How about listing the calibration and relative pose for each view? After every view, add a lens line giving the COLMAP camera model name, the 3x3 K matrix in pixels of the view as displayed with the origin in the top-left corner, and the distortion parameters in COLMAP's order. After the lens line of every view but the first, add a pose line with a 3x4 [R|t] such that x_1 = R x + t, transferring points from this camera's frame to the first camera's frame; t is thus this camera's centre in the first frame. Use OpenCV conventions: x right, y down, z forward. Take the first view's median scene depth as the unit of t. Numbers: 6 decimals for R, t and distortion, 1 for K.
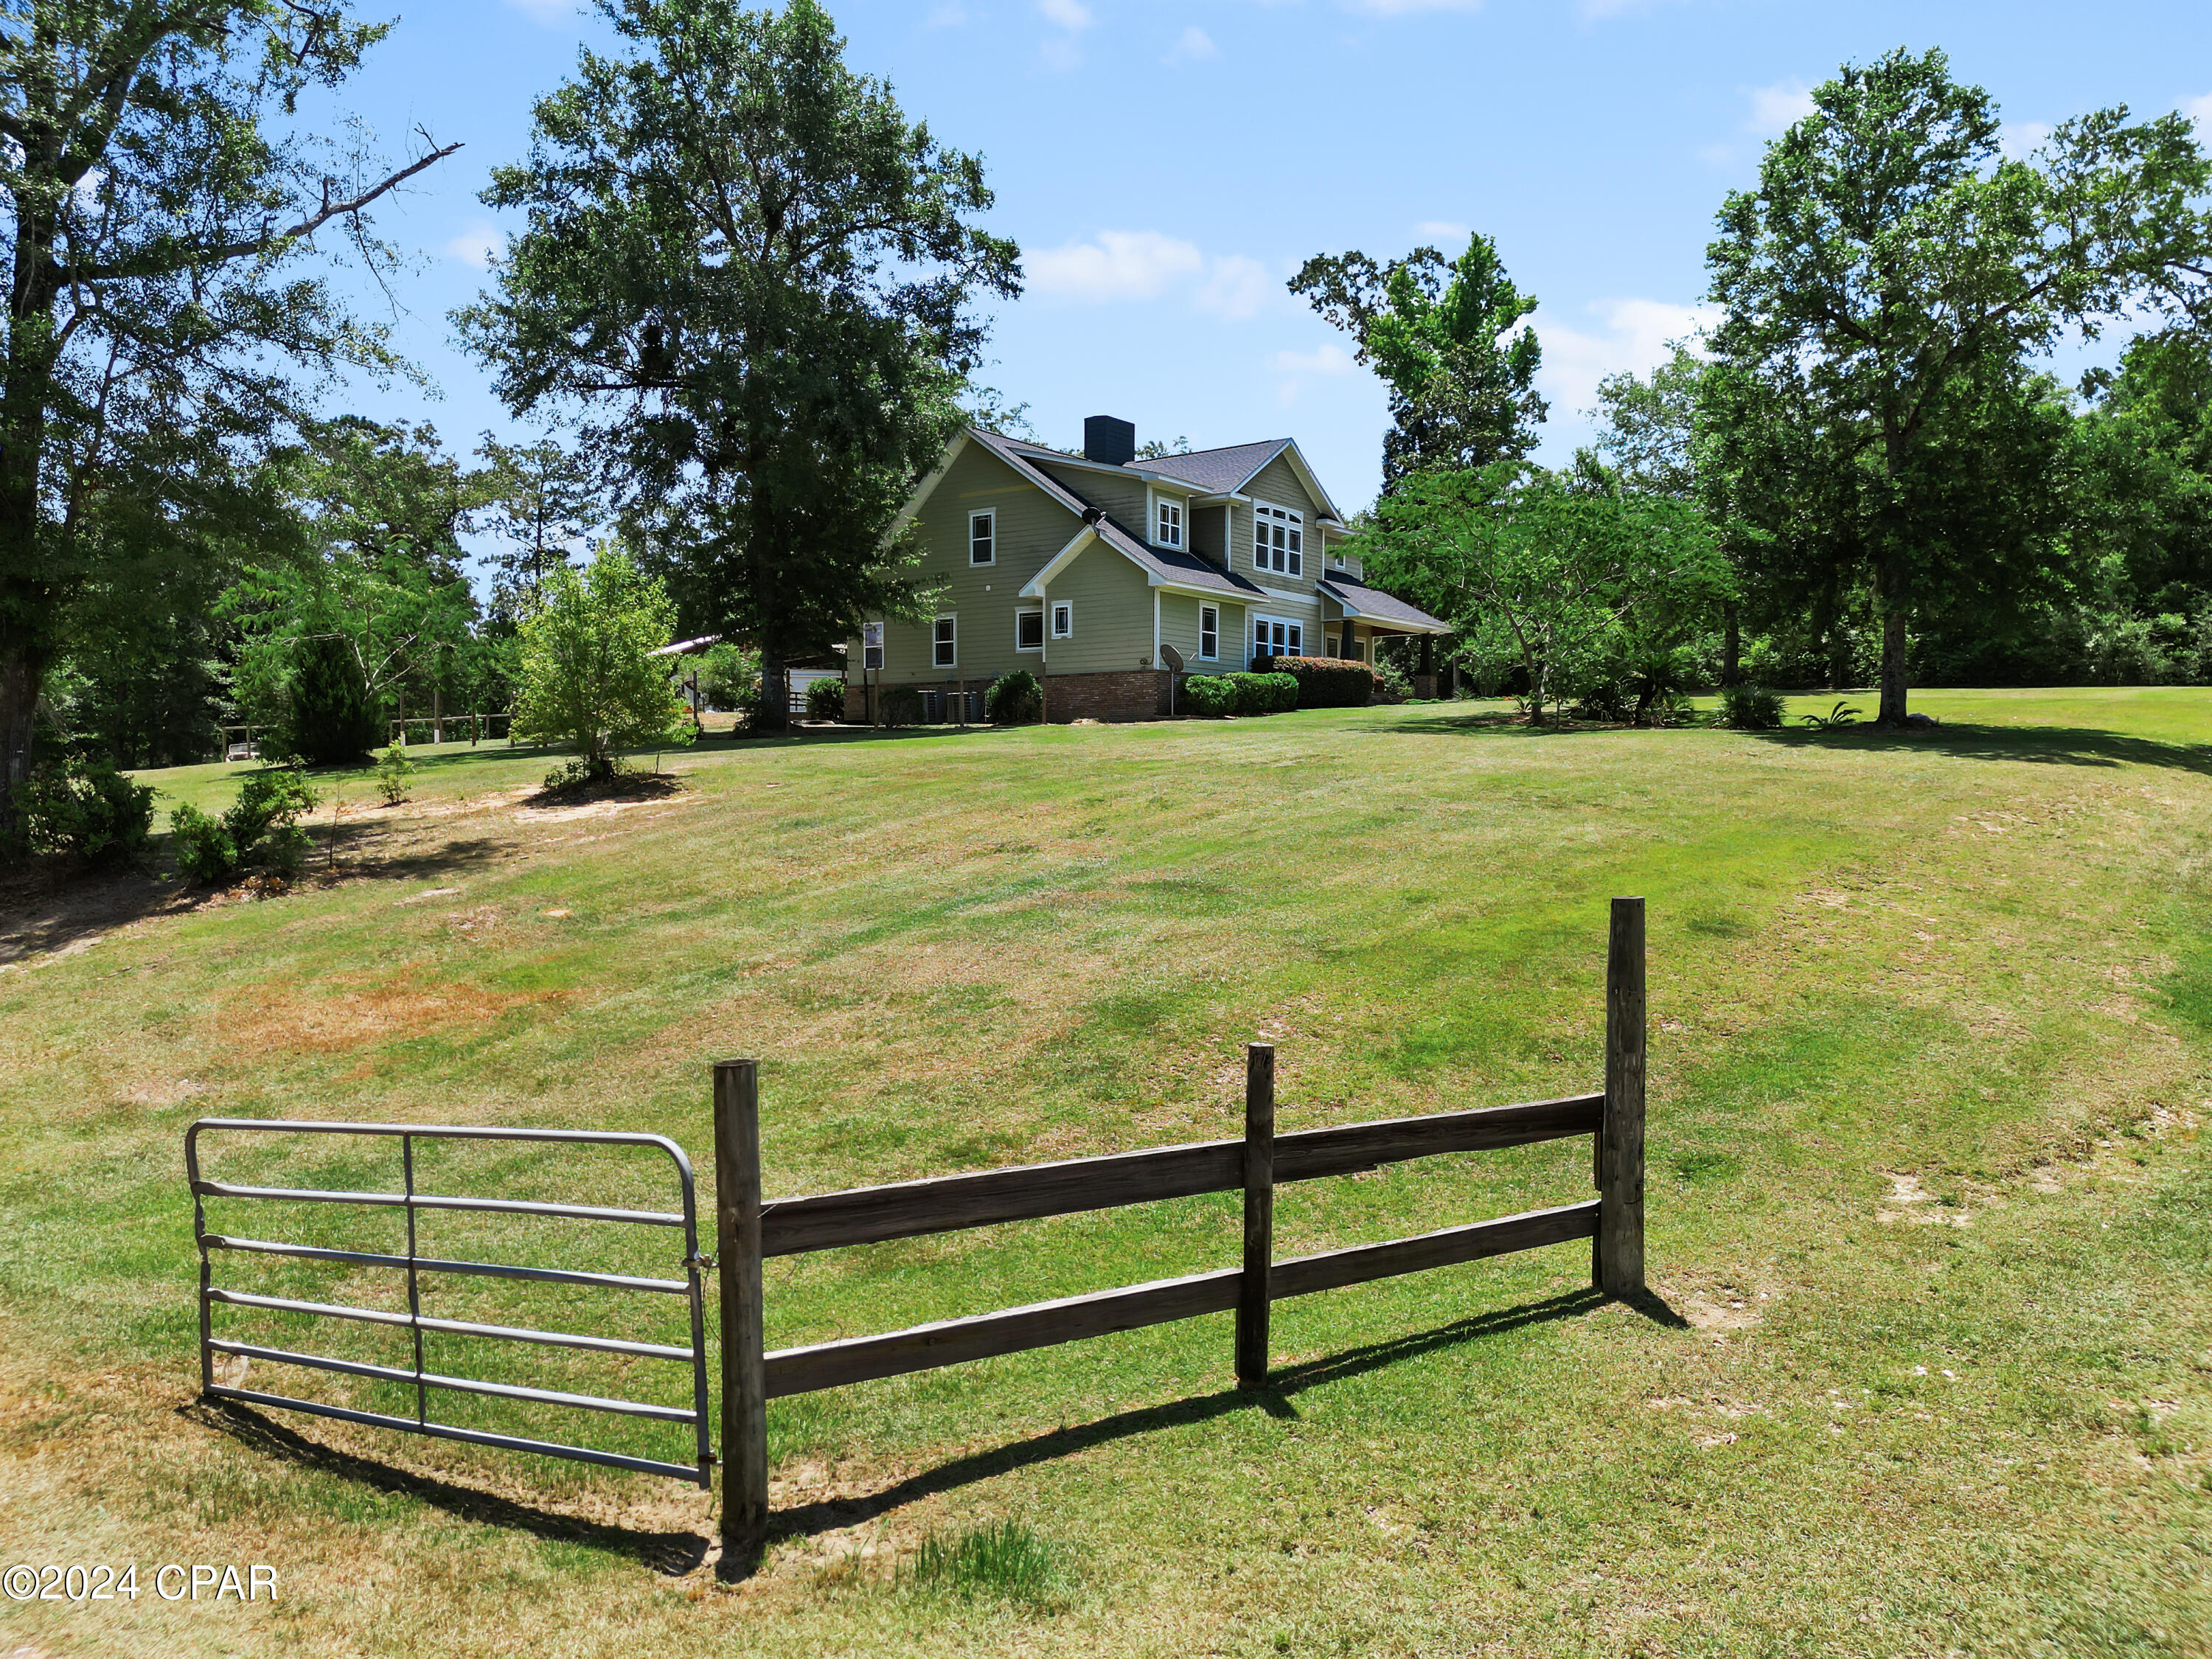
lens RADIAL K [[1559.7, 0, 1107.2], [0, 1559.7, 842.5], [0, 0, 1]] dist [0.012638, -0.018639]
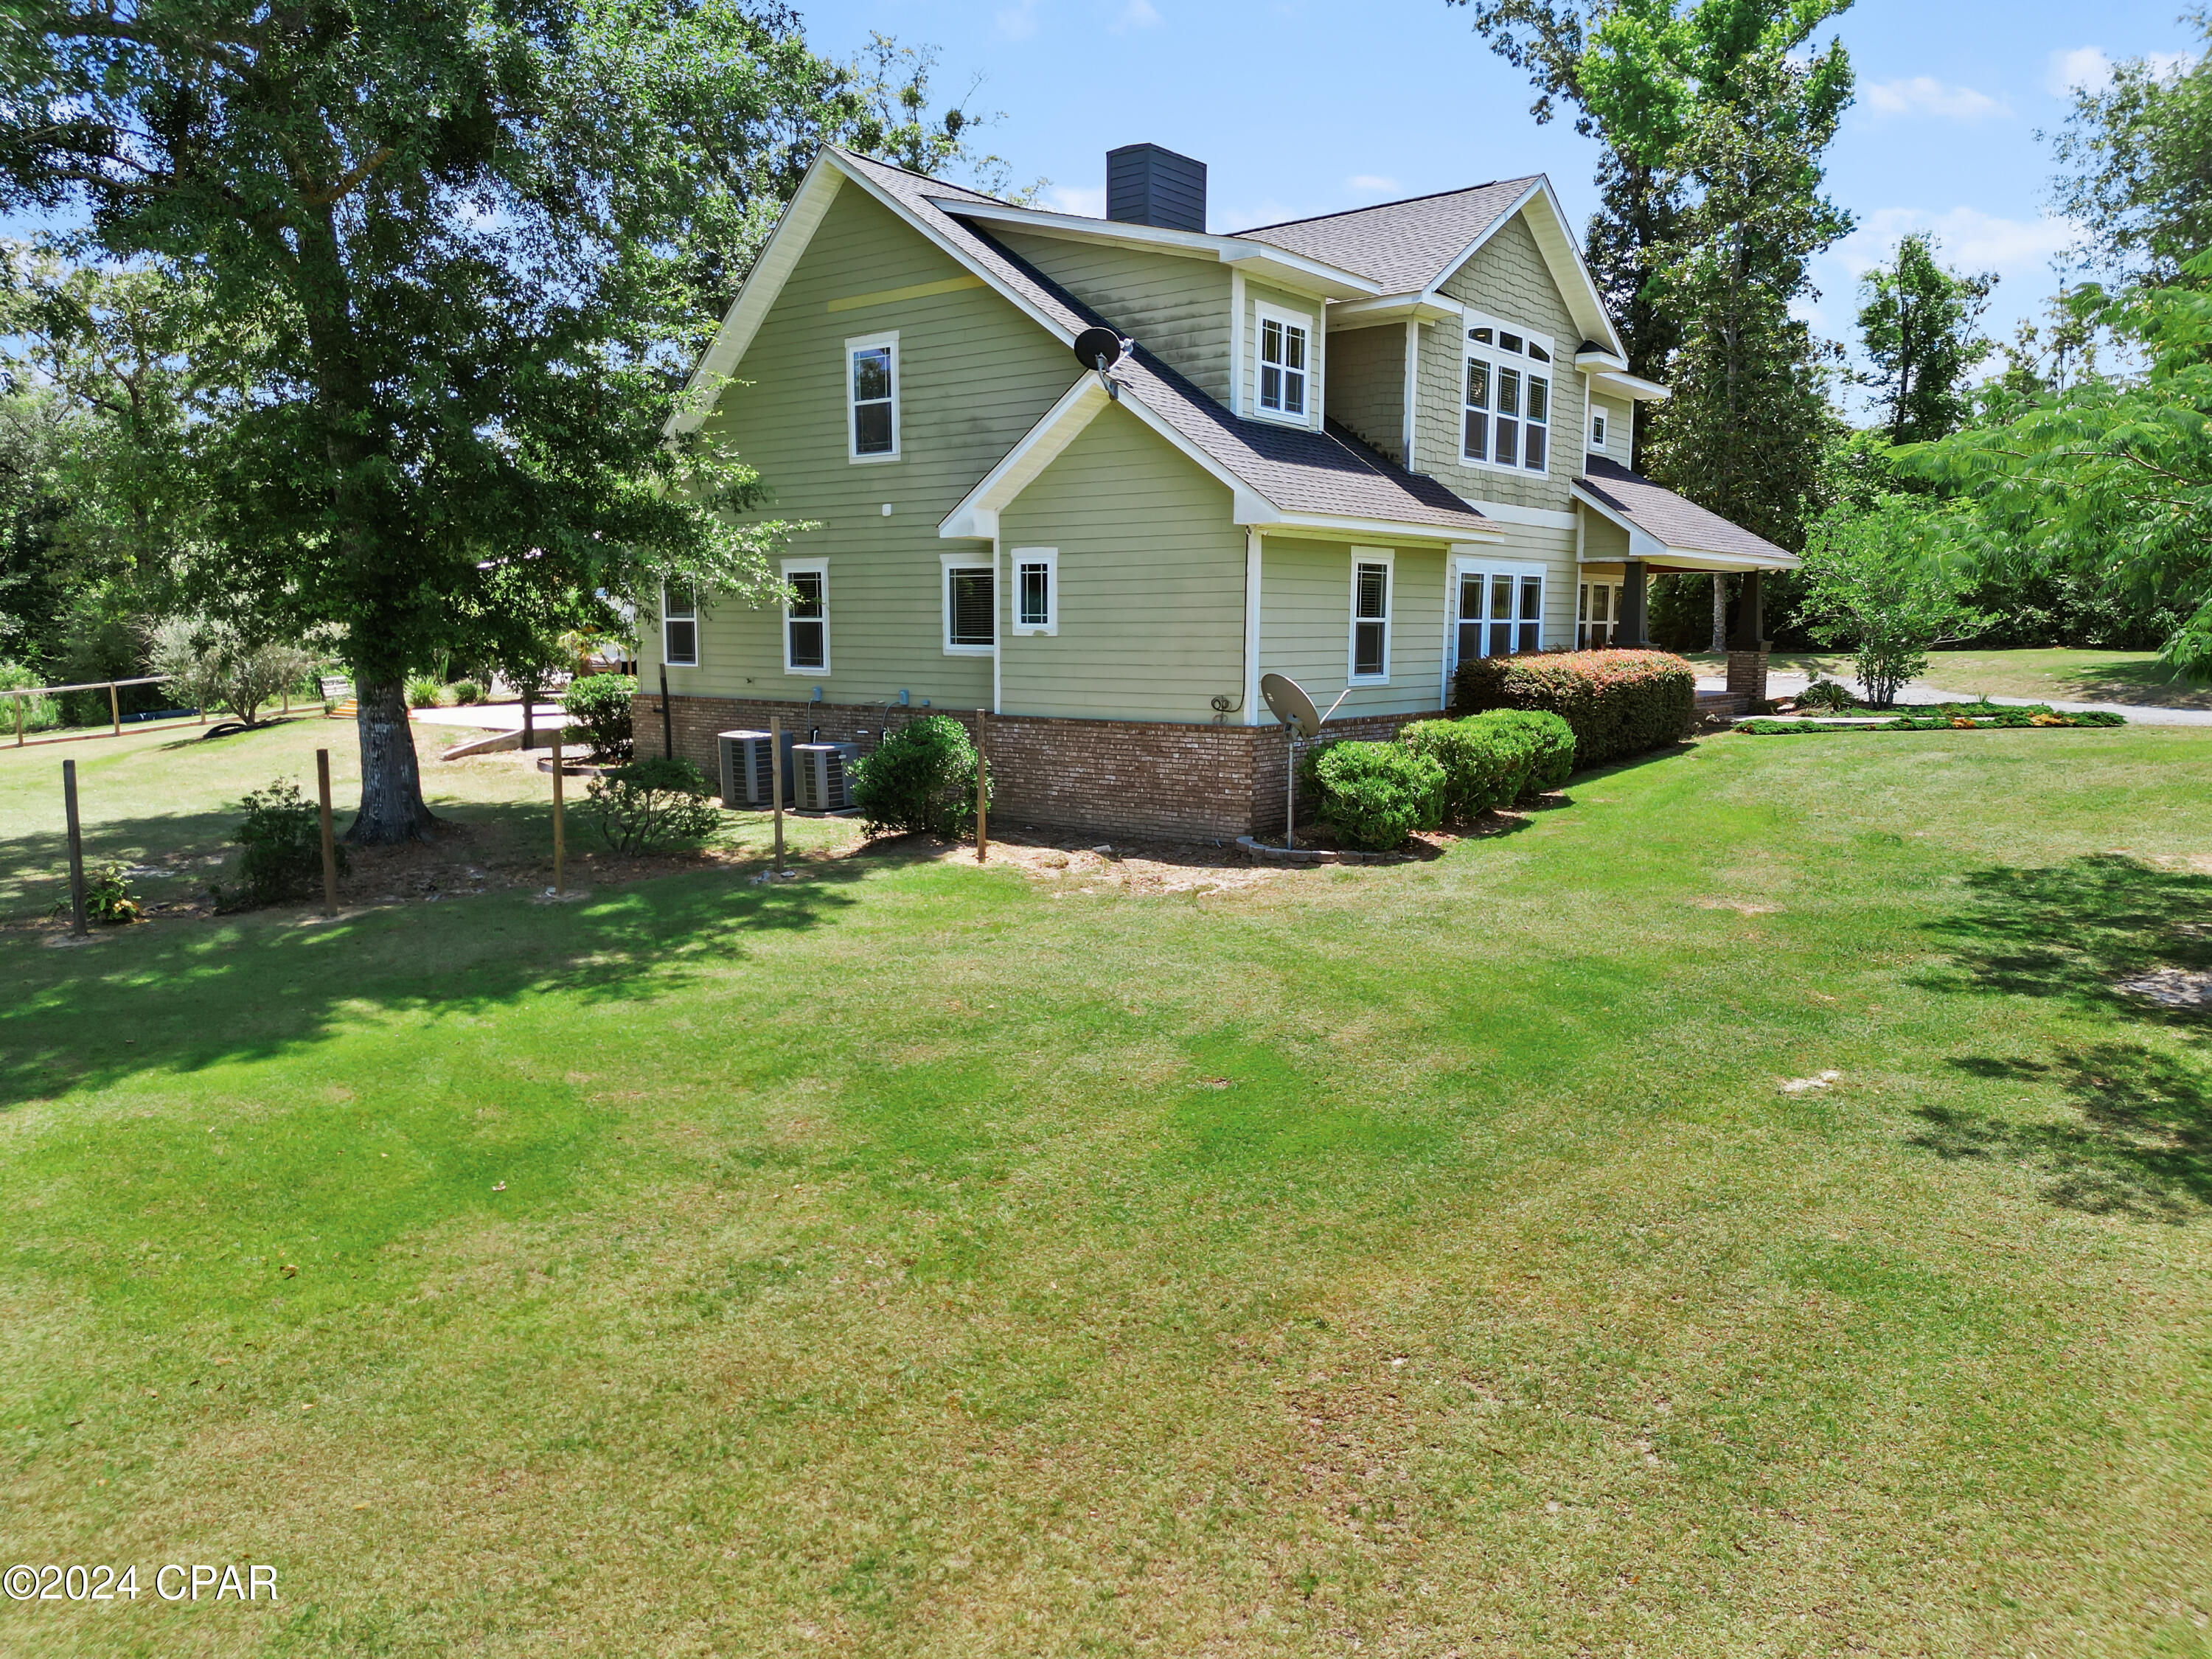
lens RADIAL K [[1559.7, 0, 1102.5], [0, 1559.7, 842.7], [0, 0, 1]] dist [0.012638, -0.018639]
pose [[0.998789, 0.006864, -0.048721, 0.011531], [-0.002096, 0.995259, 0.097234, -0.110000], [0.049158, -0.097014, 0.994068, 0.532303]]
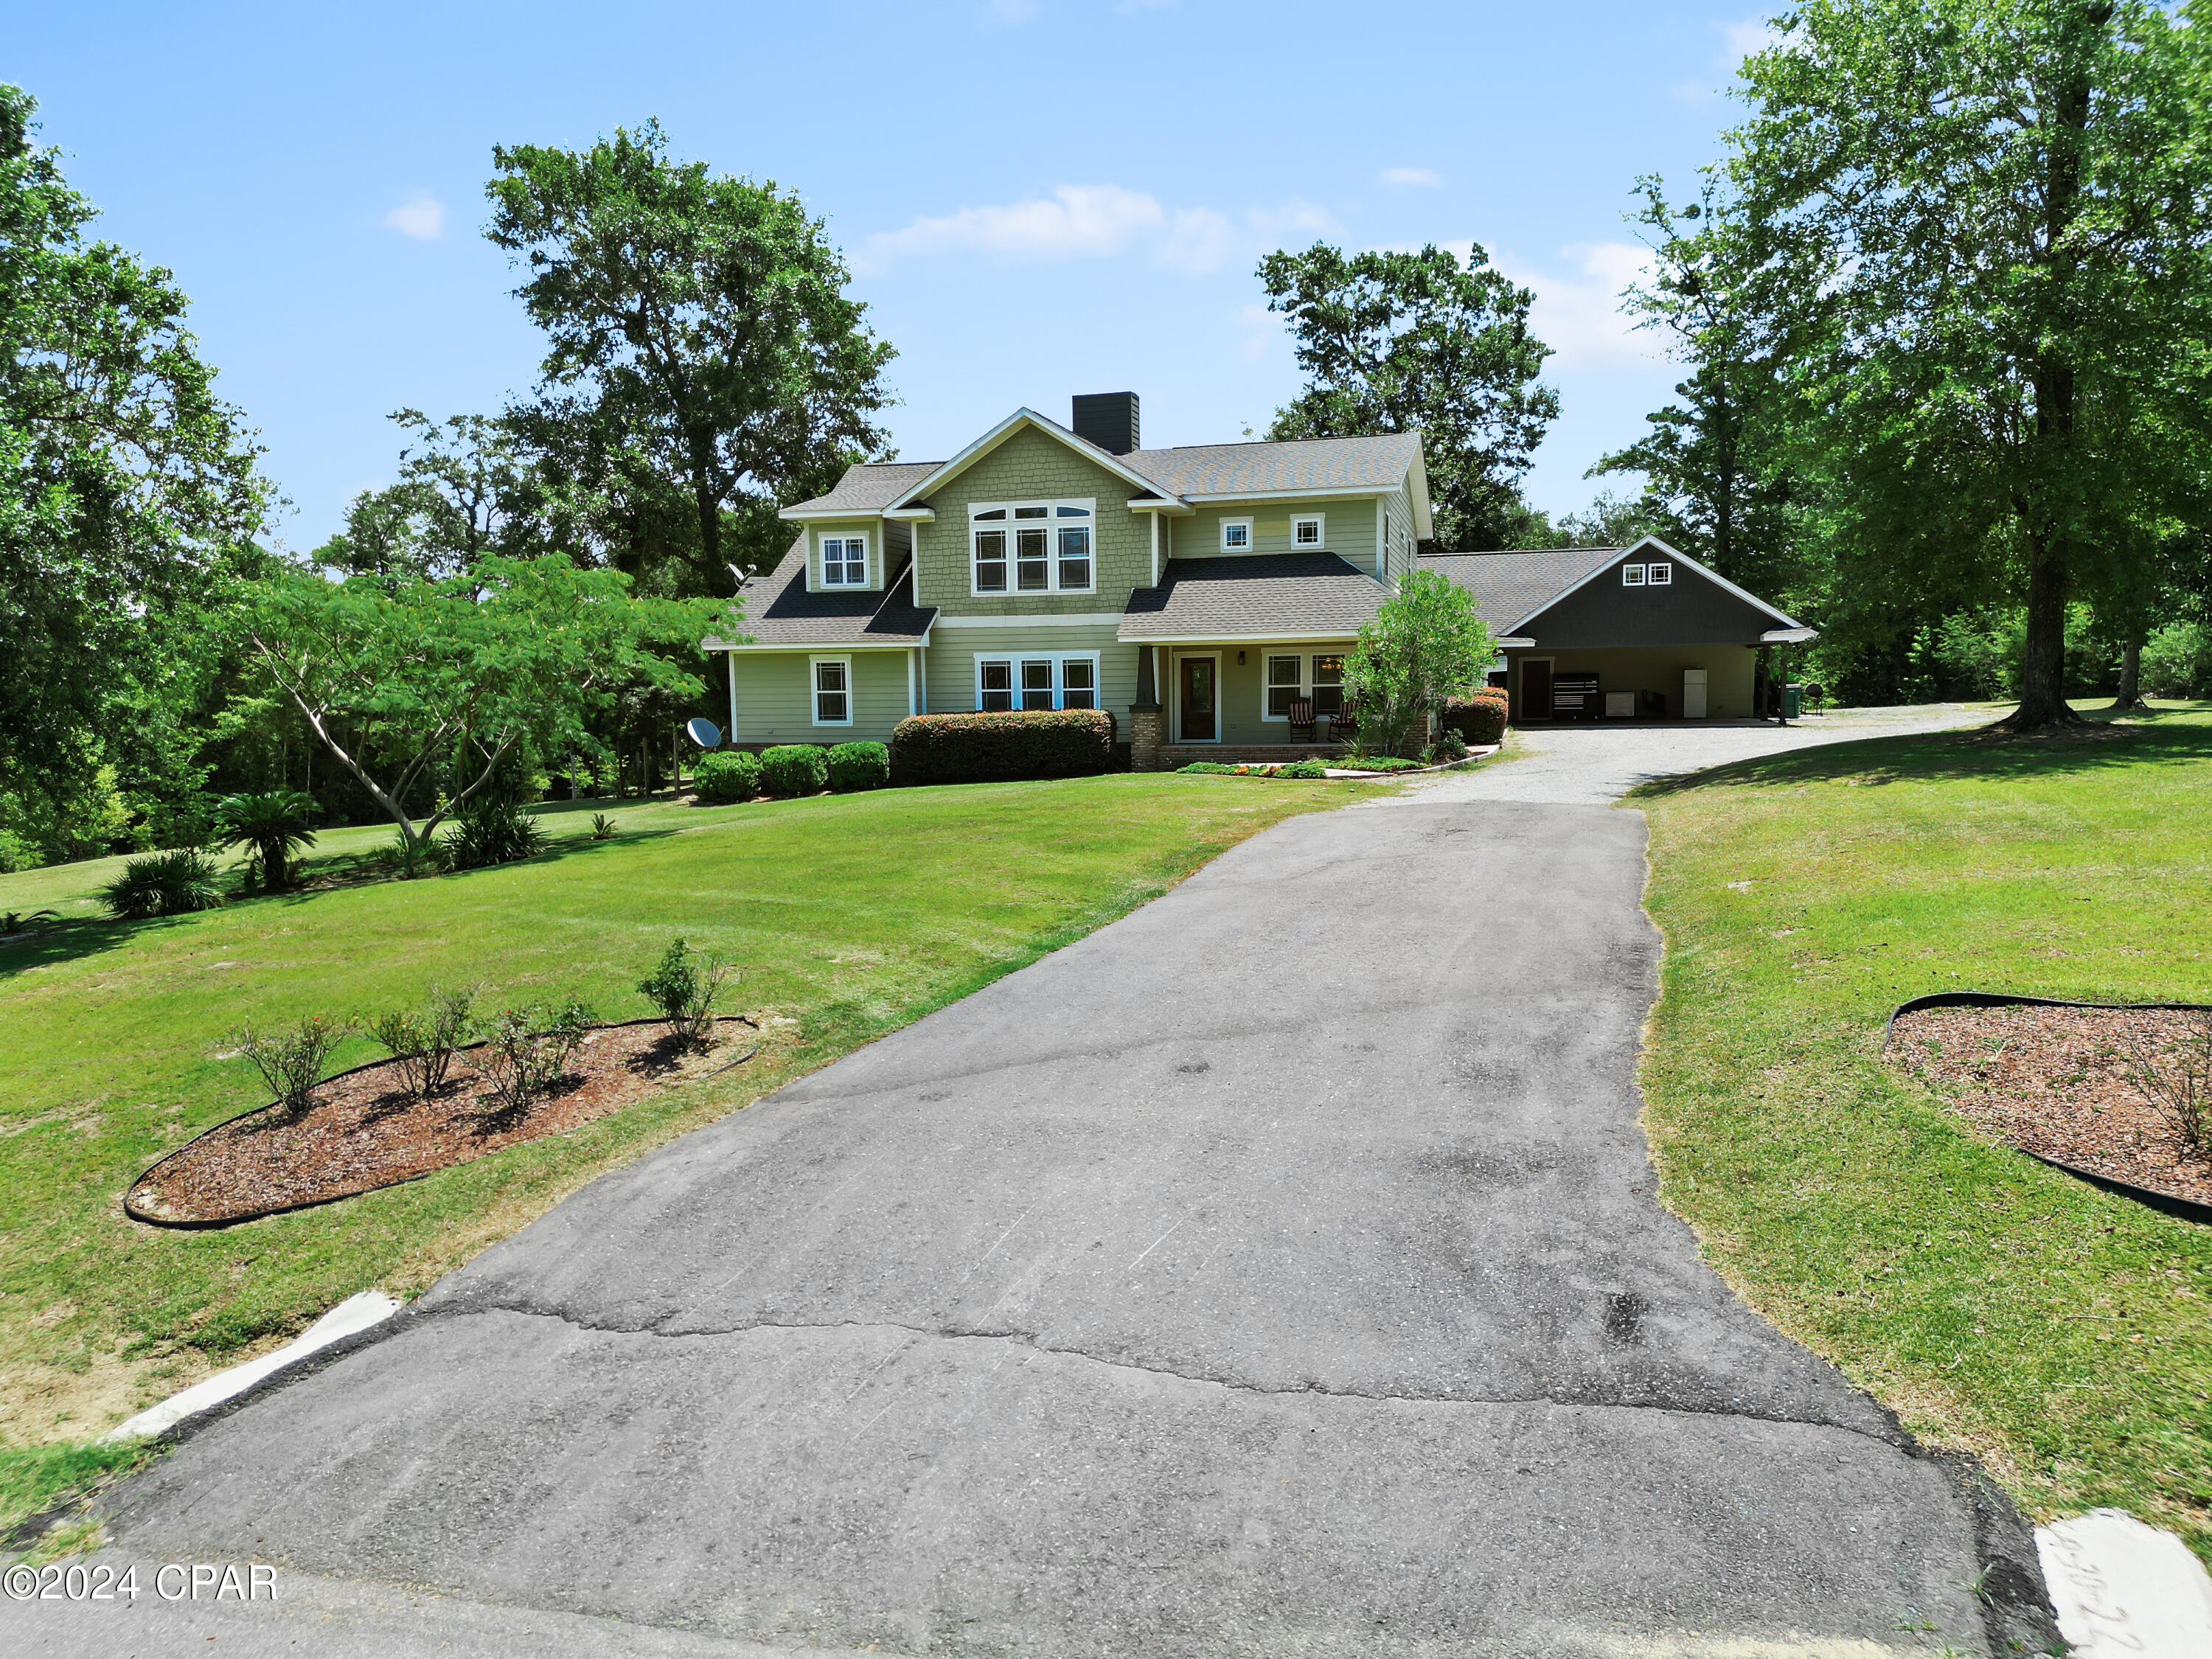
lens RADIAL K [[1559.7, 0, 1104.6], [0, 1559.7, 822.5], [0, 0, 1]] dist [0.012638, -0.018639]
pose [[0.346748, 0.085652, -0.934039, 0.856666], [-0.027793, 0.996323, 0.081046, -0.130834], [0.937547, -0.002142, 0.347853, 0.809610]]
